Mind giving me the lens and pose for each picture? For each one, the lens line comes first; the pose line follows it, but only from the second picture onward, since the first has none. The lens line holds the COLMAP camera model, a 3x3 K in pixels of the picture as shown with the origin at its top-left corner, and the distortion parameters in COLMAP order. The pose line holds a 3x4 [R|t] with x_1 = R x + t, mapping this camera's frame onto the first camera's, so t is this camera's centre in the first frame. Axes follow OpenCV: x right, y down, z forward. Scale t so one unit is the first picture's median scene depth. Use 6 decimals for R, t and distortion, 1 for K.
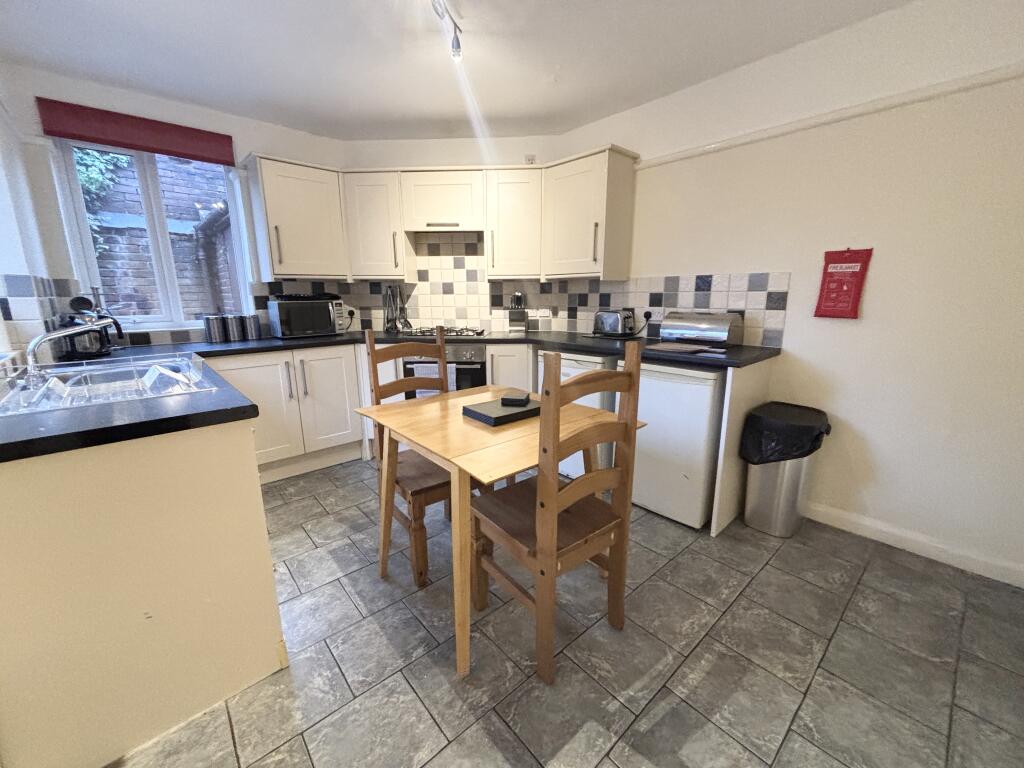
lens RADIAL K [[413.7, 0, 514.6], [0, 413.7, 384.6], [0, 0, 1]] dist [0.000820, -0.000665]
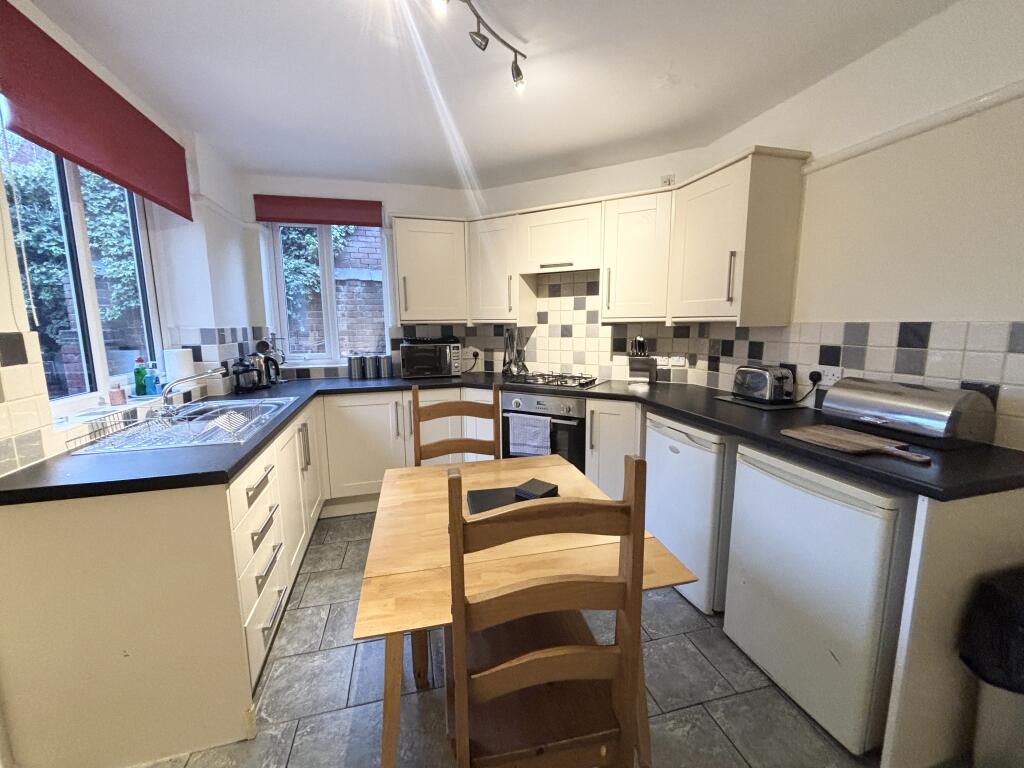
lens RADIAL K [[413.7, 0, 513.8], [0, 413.7, 383.8], [0, 0, 1]] dist [0.000820, -0.000665]
pose [[0.891094, 0.066125, -0.448976, 0.181219], [-0.095681, 0.994464, -0.043437, -0.077079], [0.443618, 0.081665, 0.892488, 0.164408]]
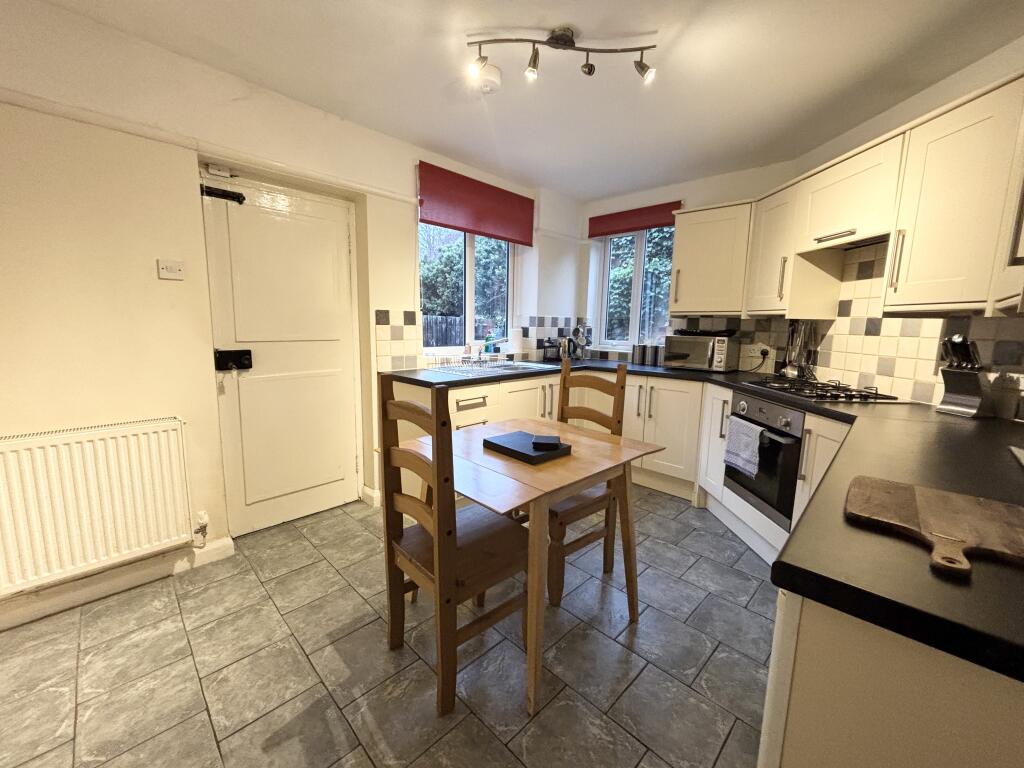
lens RADIAL K [[413.7, 0, 508.6], [0, 413.7, 385.0], [0, 0, 1]] dist [0.000820, -0.000665]
pose [[0.056420, 0.156804, -0.986017, 0.538441], [-0.233486, 0.962277, 0.139669, -0.121331], [0.970722, 0.222340, 0.090903, 0.483802]]
